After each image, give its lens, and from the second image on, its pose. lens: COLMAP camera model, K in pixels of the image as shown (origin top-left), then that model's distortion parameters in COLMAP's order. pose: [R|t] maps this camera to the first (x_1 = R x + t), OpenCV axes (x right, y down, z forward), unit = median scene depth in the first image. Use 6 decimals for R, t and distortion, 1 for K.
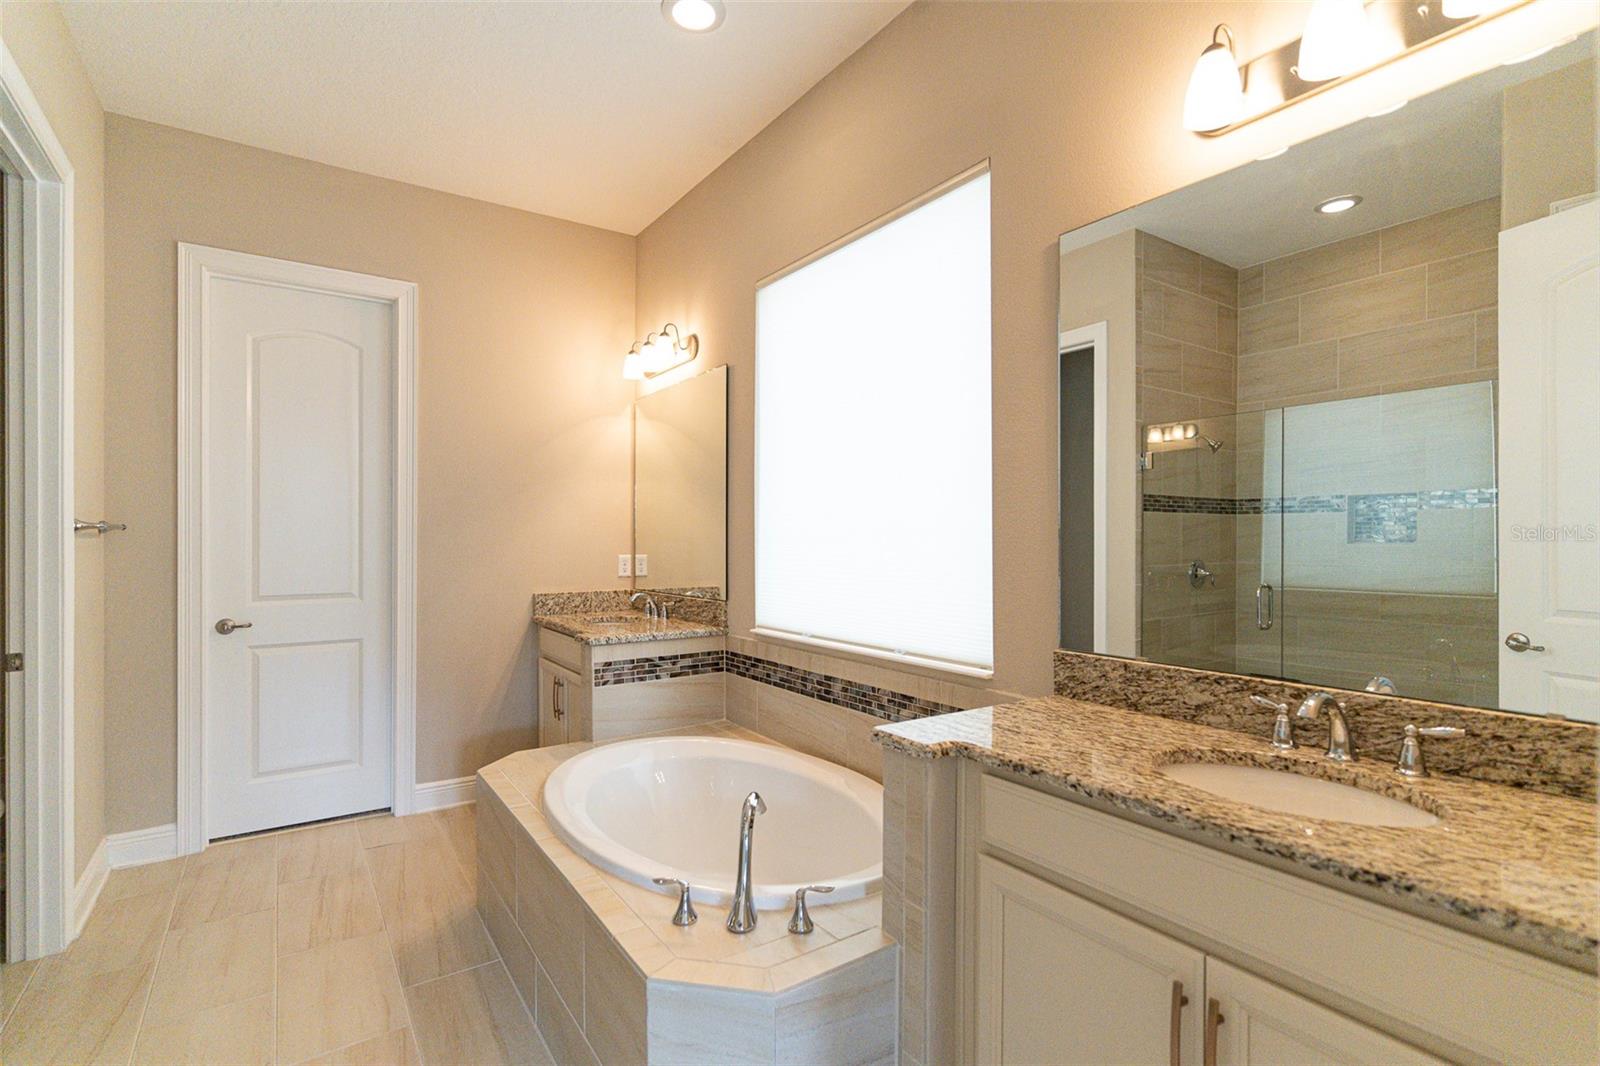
lens RADIAL K [[773.1, 0, 798.2], [0, 773.1, 543.8], [0, 0, 1]] dist [-0.000112, 0.002118]
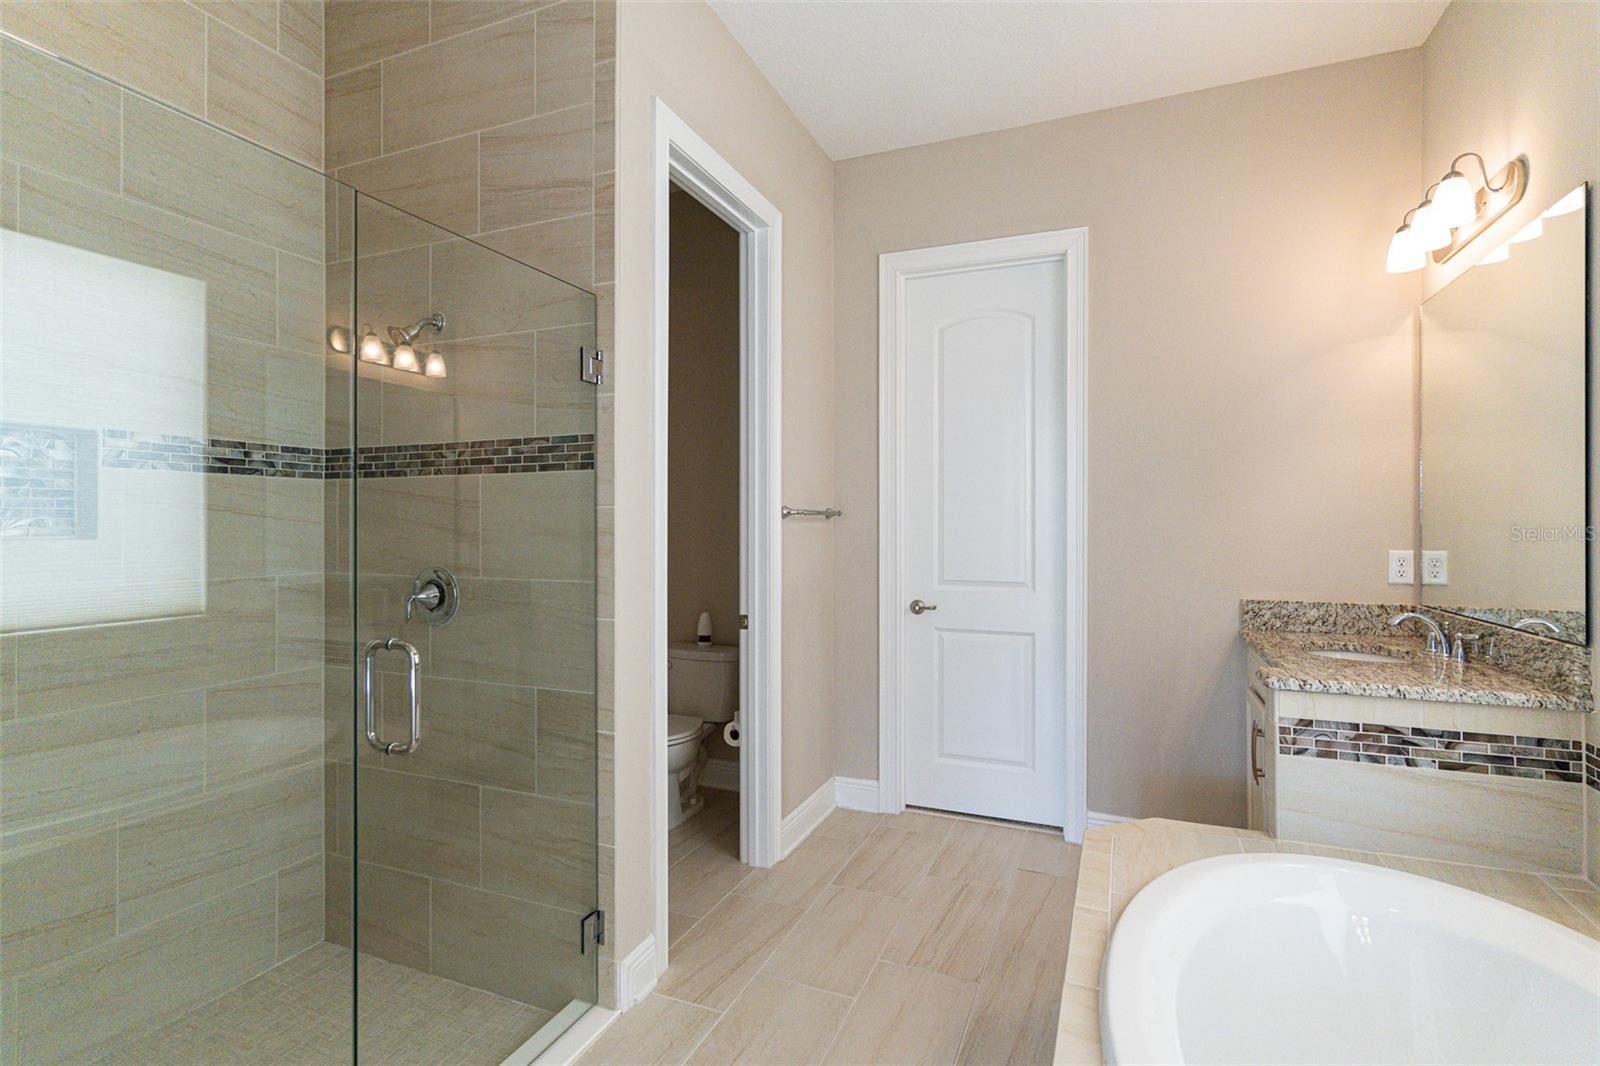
lens RADIAL K [[773.1, 0, 795.7], [0, 773.1, 521.4], [0, 0, 1]] dist [-0.000112, 0.002118]
pose [[0.532618, -0.001105, -0.846355, 0.061955], [-0.007682, 0.999952, -0.006140, -0.001830], [0.846321, 0.009772, 0.532583, 0.282993]]
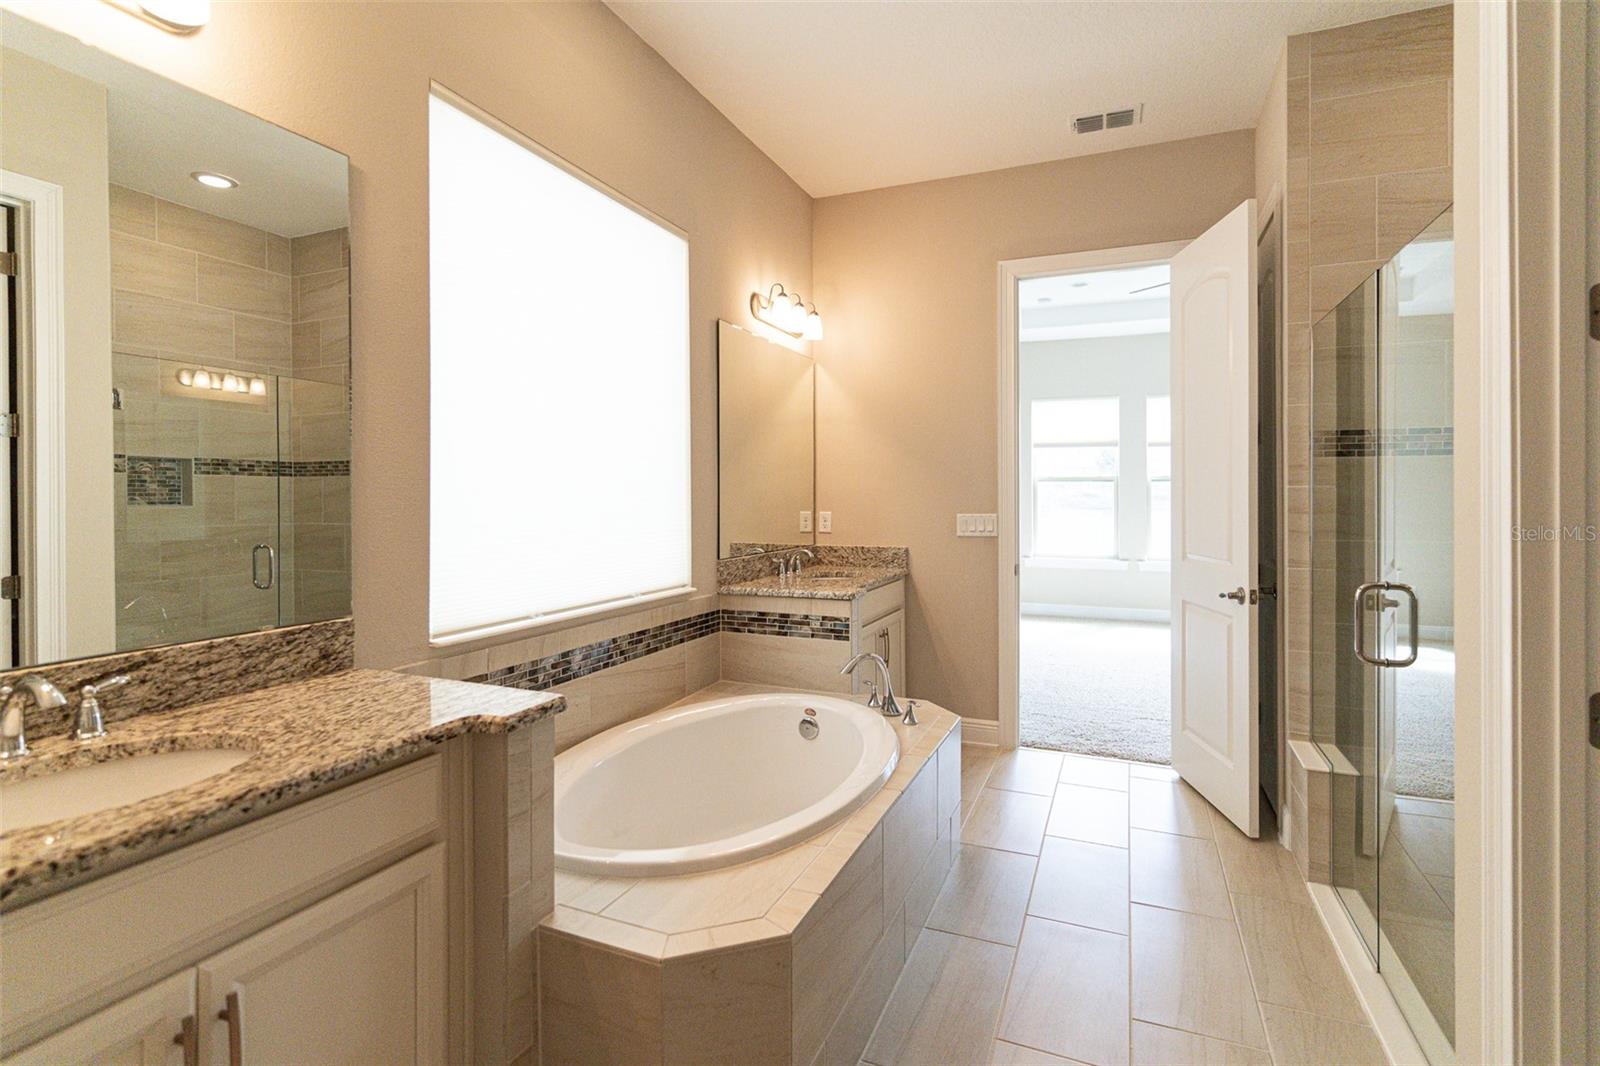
lens RADIAL K [[773.1, 0, 782.1], [0, 773.1, 507.4], [0, 0, 1]] dist [-0.000112, 0.002118]
pose [[-0.516703, -0.007717, 0.856130, -1.236129], [0.014055, 0.999748, 0.017494, -0.008619], [-0.856049, 0.021072, -0.516464, 1.821356]]
